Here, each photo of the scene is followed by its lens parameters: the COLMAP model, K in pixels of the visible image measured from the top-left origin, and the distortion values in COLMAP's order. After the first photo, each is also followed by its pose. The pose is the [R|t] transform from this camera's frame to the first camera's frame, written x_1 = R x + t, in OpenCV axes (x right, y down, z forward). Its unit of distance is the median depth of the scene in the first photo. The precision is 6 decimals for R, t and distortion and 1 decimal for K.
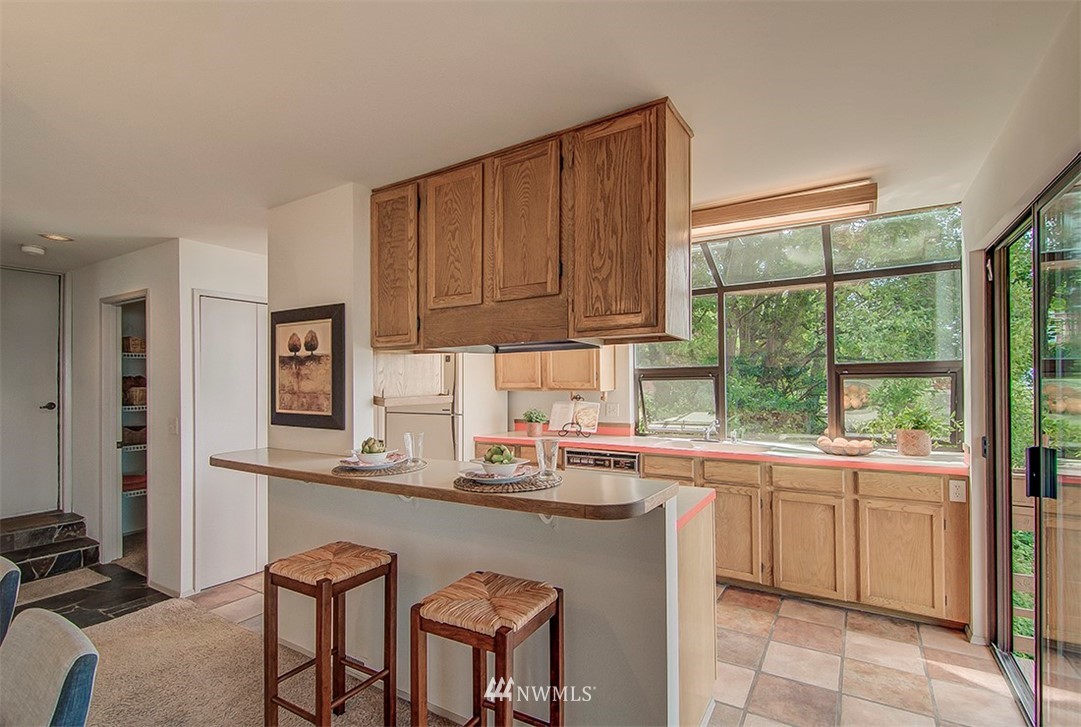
lens RADIAL K [[507.6, 0, 543.9], [0, 507.6, 386.0], [0, 0, 1]] dist [-0.001632, -0.006373]
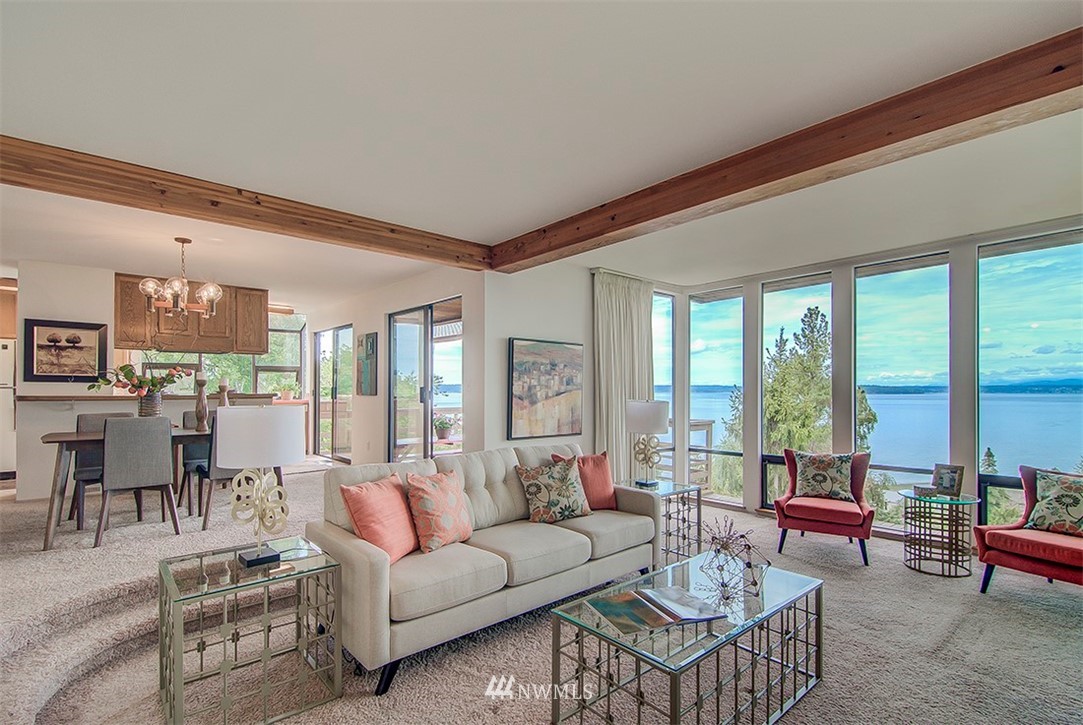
lens RADIAL K [[508.6, 0, 550.2], [0, 508.6, 385.0], [0, 0, 1]] dist [-0.001632, -0.006373]
pose [[0.302411, 0.005685, 0.953161, -1.732330], [-0.012174, 0.999924, -0.002102, 0.072174], [-0.953100, -0.010968, 0.302457, -1.354733]]
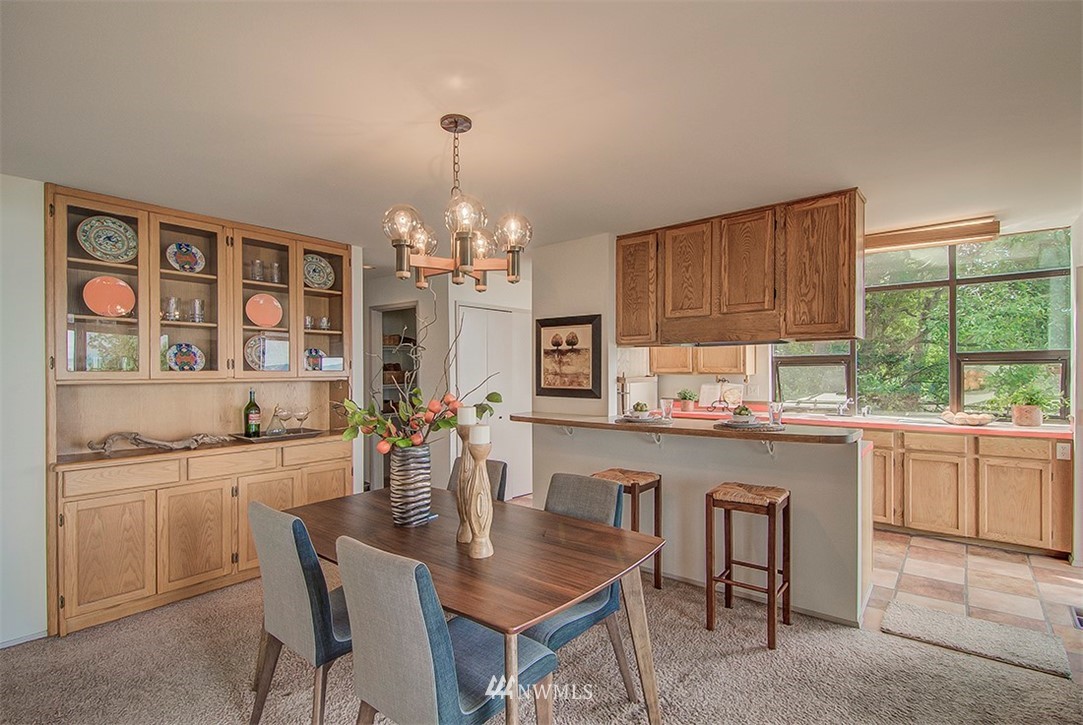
lens RADIAL K [[508.6, 0, 538.6], [0, 508.6, 381.4], [0, 0, 1]] dist [-0.001632, -0.006373]
pose [[0.990085, 0.004028, -0.140415, -0.335735], [-0.001701, 0.999859, 0.016685, 0.009322], [0.140462, -0.016280, 0.989952, -0.467218]]
